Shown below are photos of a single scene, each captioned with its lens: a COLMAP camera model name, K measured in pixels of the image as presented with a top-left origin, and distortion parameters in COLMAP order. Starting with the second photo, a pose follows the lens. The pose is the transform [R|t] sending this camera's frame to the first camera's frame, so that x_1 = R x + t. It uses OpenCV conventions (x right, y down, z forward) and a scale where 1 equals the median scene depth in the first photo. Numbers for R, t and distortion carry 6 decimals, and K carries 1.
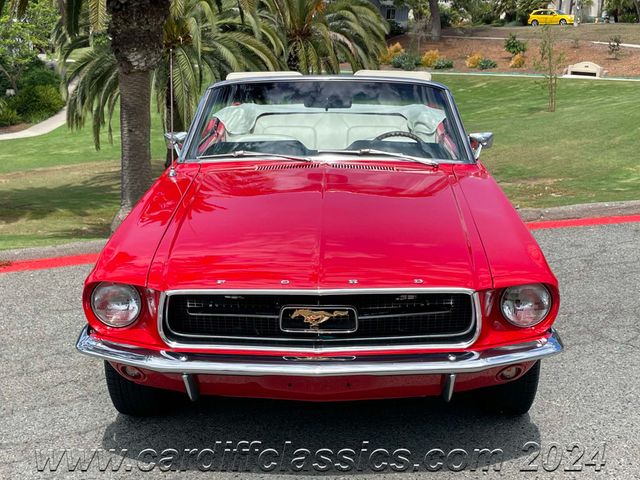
lens RADIAL K [[931.4, 0, 320.0], [0, 931.4, 240.0], [0, 0, 1]] dist [0.087375, -0.116794]
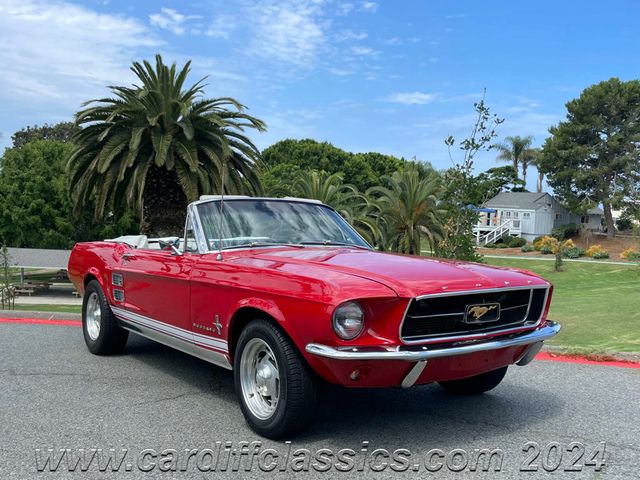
lens RADIAL K [[630.0, 0, 324.1], [0, 630.0, 230.8], [0, 0, 1]] dist [0.050406, -0.018798]
pose [[0.902083, 0.014767, -0.431310, 0.301634], [-0.109638, 0.974467, -0.195944, -0.006684], [0.417404, 0.224046, 0.880669, 0.072851]]
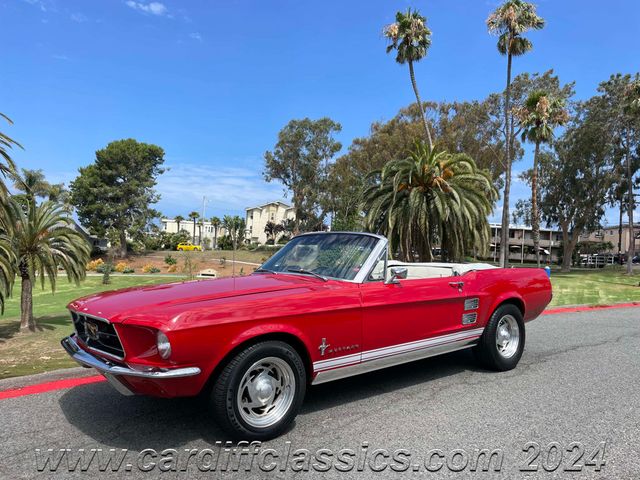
lens RADIAL K [[486.0, 0, 320.0], [0, 486.0, 240.0], [0, 0, 1]] dist [0.091676, -0.130483]
pose [[0.878840, 0.026060, 0.476405, 0.012253], [0.093723, 0.969624, -0.225933, -0.002254], [-0.467821, 0.243209, 0.849702, 0.061914]]
